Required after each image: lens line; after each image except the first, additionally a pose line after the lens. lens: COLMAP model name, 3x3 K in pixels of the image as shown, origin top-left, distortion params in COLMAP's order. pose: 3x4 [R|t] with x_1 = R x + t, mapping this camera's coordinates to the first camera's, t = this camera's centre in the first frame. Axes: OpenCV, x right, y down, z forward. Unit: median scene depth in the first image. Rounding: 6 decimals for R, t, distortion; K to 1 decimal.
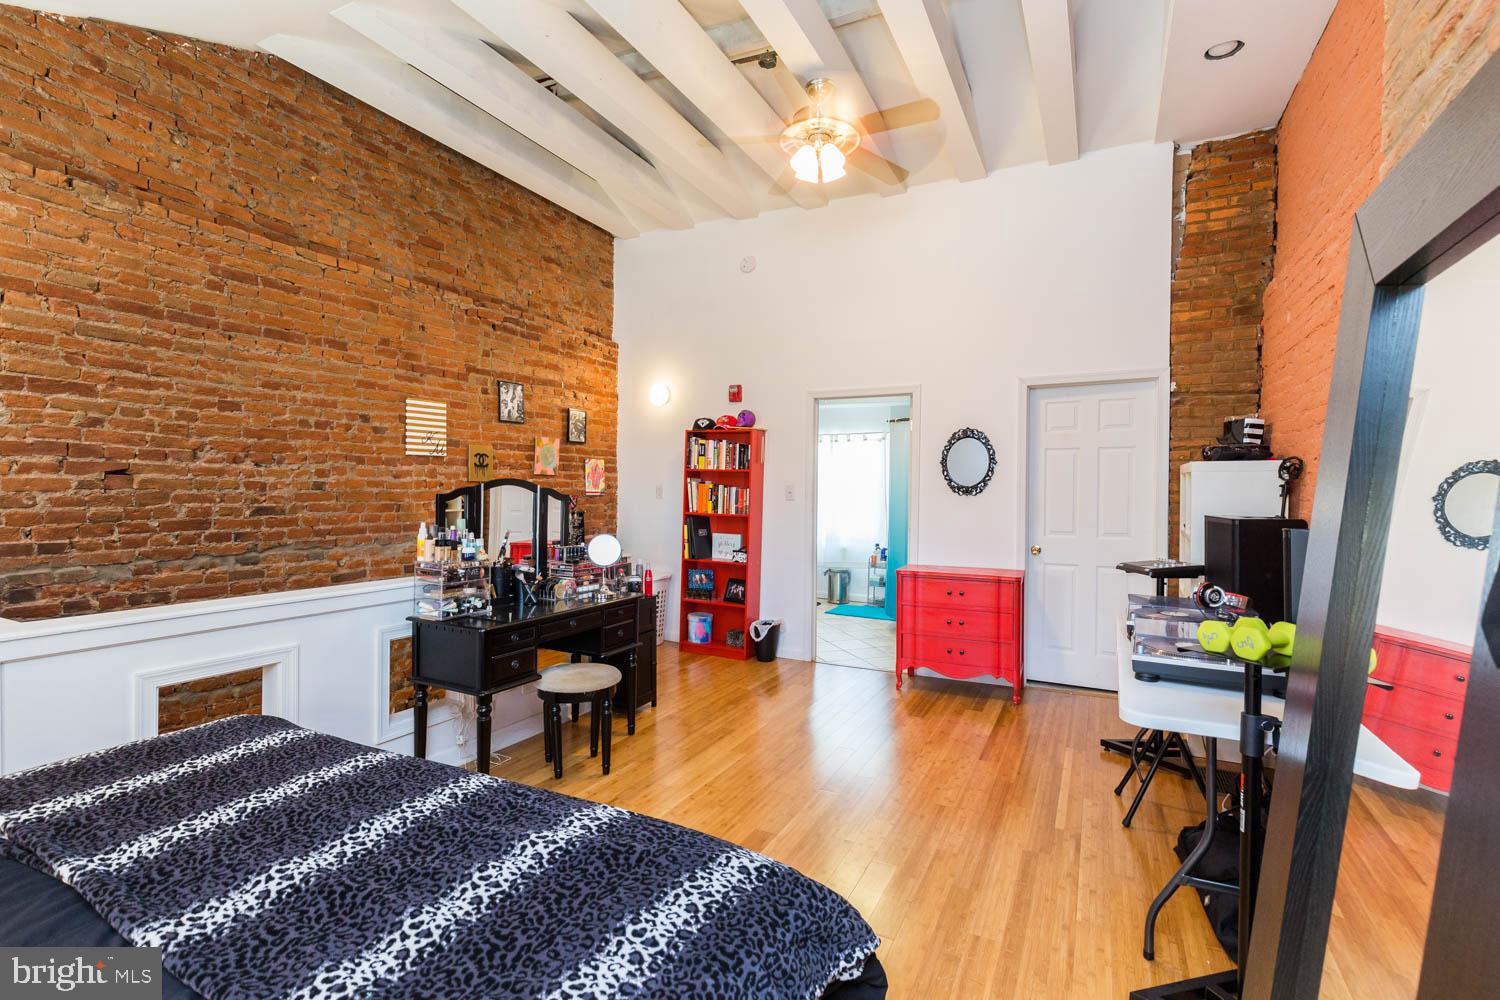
lens RADIAL K [[680.2, 0, 749.5], [0, 680.2, 500.8], [0, 0, 1]] dist [-0.000174, -0.000948]
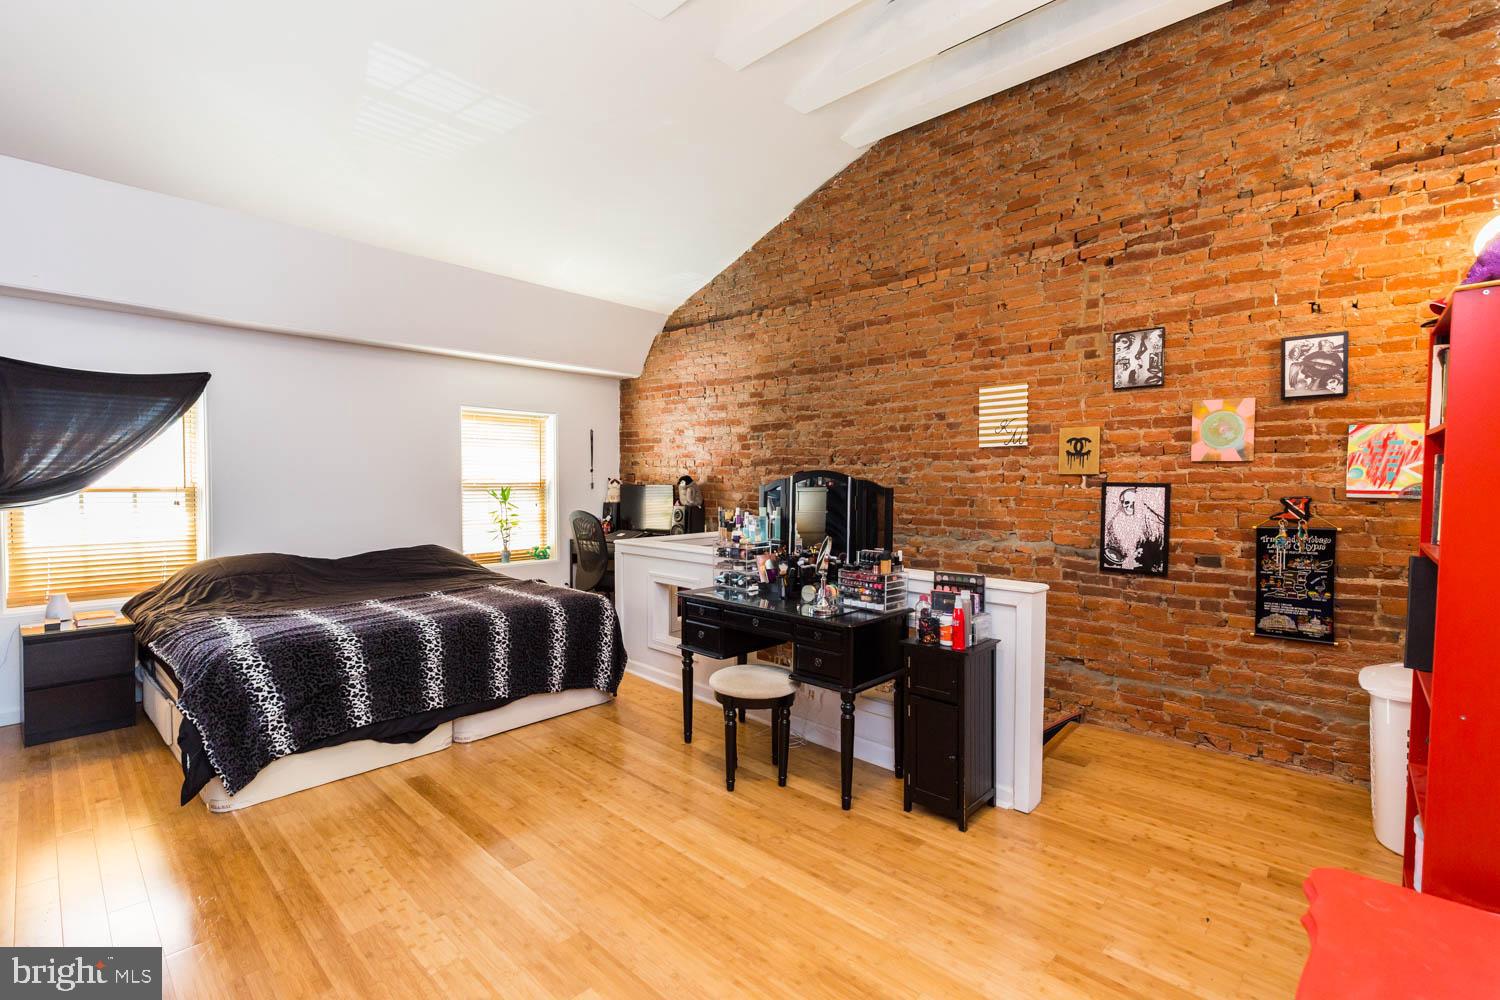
lens RADIAL K [[680.2, 0, 758.0], [0, 680.2, 500.3], [0, 0, 1]] dist [-0.000174, -0.000948]
pose [[-0.268986, 0.017107, -0.962992, 0.506595], [-0.025348, 0.999370, 0.024833, -0.010273], [0.962811, 0.031090, -0.268383, 0.980786]]
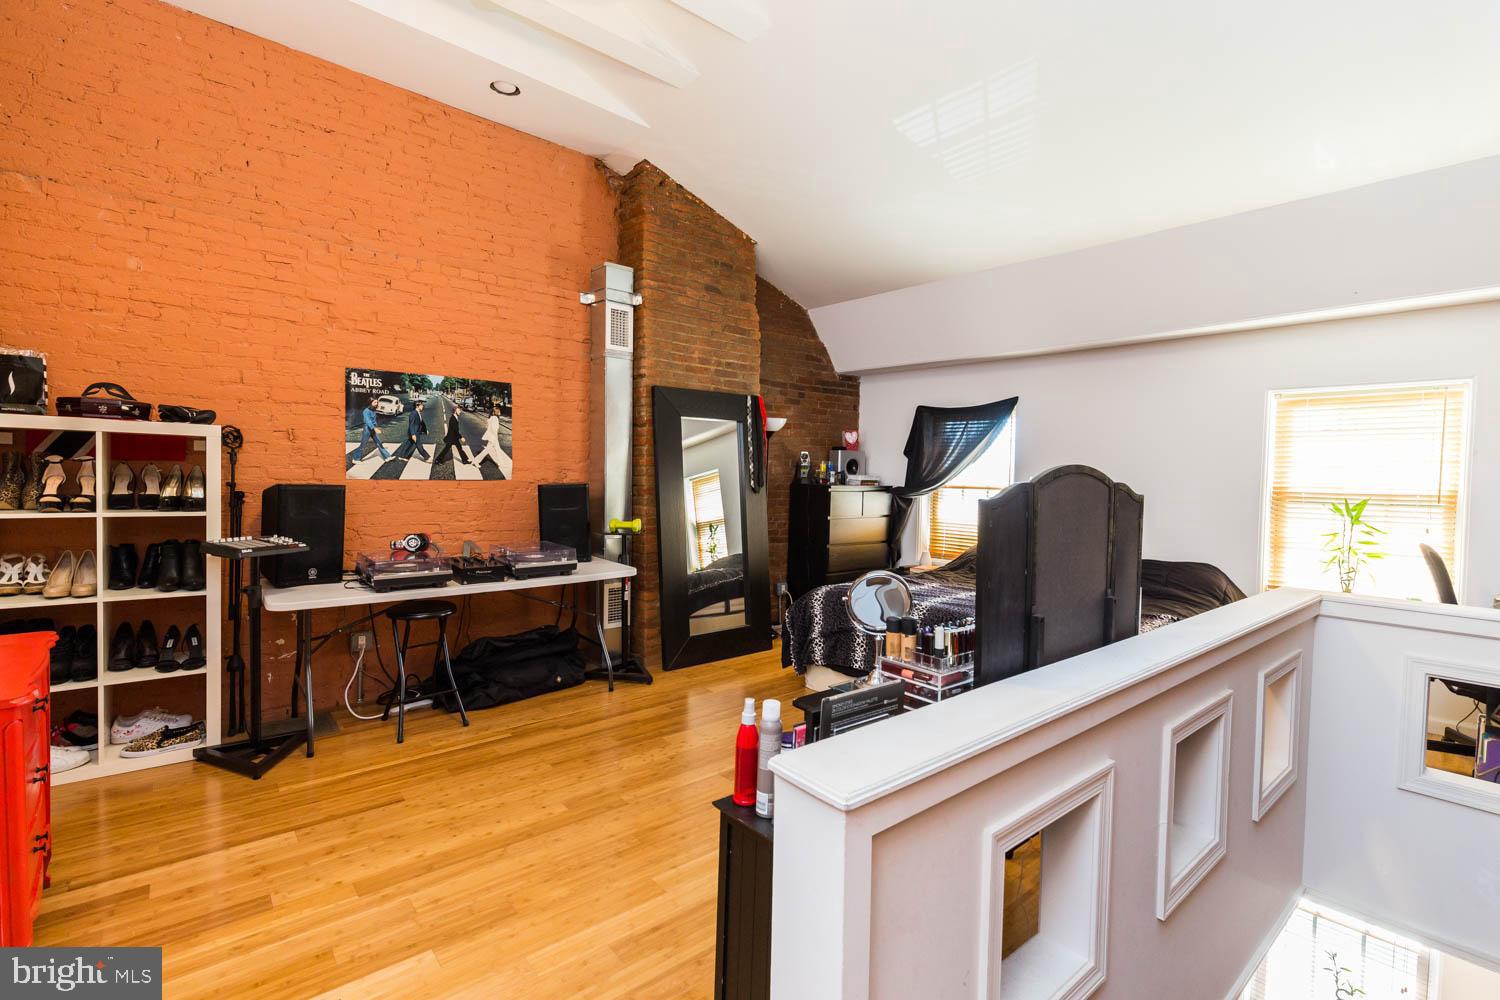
lens RADIAL K [[680.2, 0, 746.5], [0, 680.2, 494.7], [0, 0, 1]] dist [-0.000174, -0.000948]
pose [[-0.926154, -0.042031, 0.374797, -0.265202], [-0.023274, 0.998246, 0.054434, -0.027613], [-0.376428, 0.041691, -0.925507, 1.297061]]
